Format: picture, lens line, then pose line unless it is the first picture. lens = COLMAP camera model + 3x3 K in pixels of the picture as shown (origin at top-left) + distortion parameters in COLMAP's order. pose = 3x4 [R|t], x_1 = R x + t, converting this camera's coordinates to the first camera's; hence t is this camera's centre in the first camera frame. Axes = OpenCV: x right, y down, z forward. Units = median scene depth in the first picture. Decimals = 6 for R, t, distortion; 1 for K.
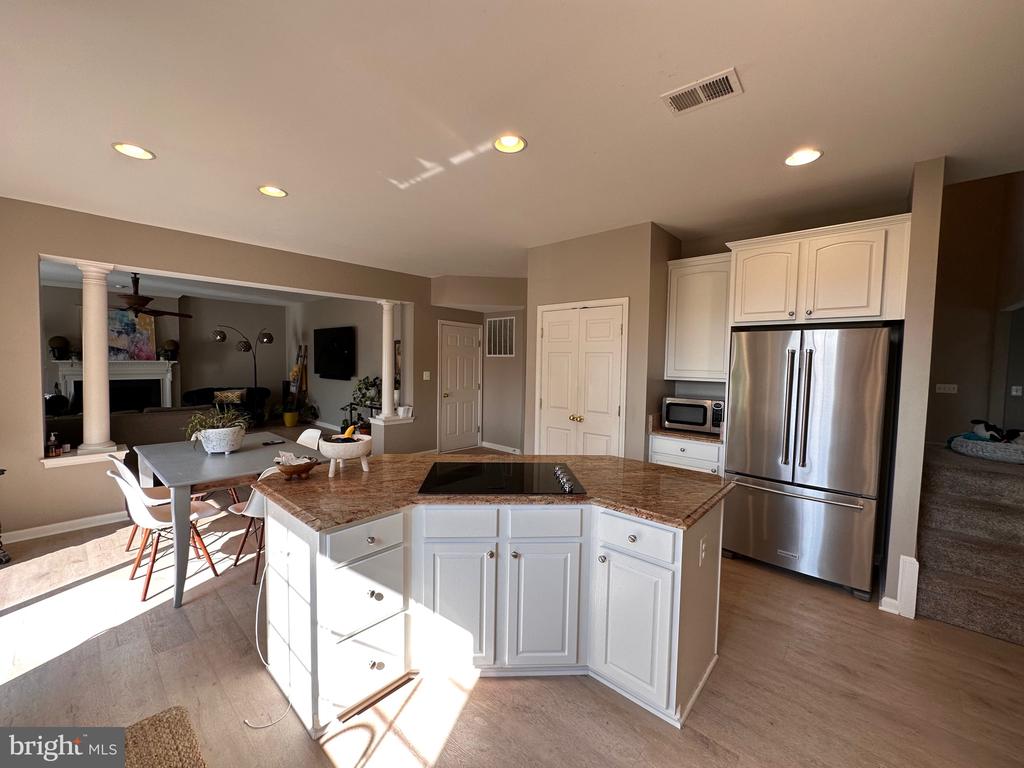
lens RADIAL K [[408.6, 0, 505.4], [0, 408.6, 380.7], [0, 0, 1]] dist [-0.007192, 0.000669]
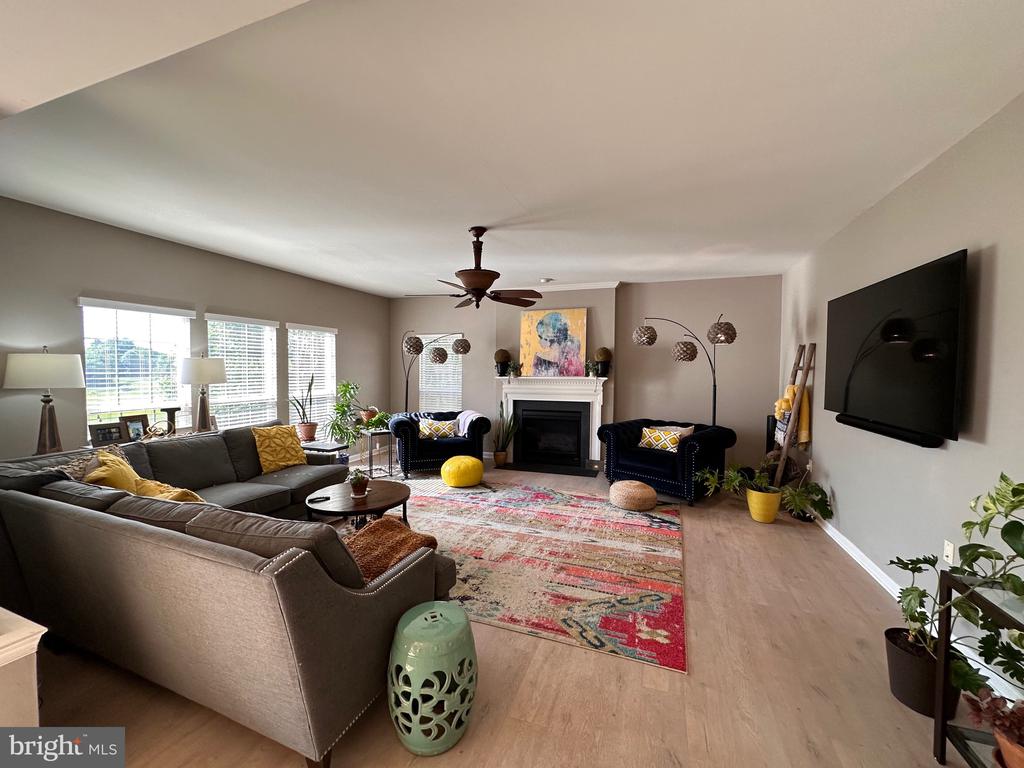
lens RADIAL K [[408.6, 0, 516.4], [0, 408.6, 385.5], [0, 0, 1]] dist [-0.007192, 0.000669]
pose [[0.390420, 0.021492, -0.920386, -0.224949], [-0.044011, 0.999020, 0.004660, -0.031143], [0.919584, 0.038687, 0.390983, 0.583647]]
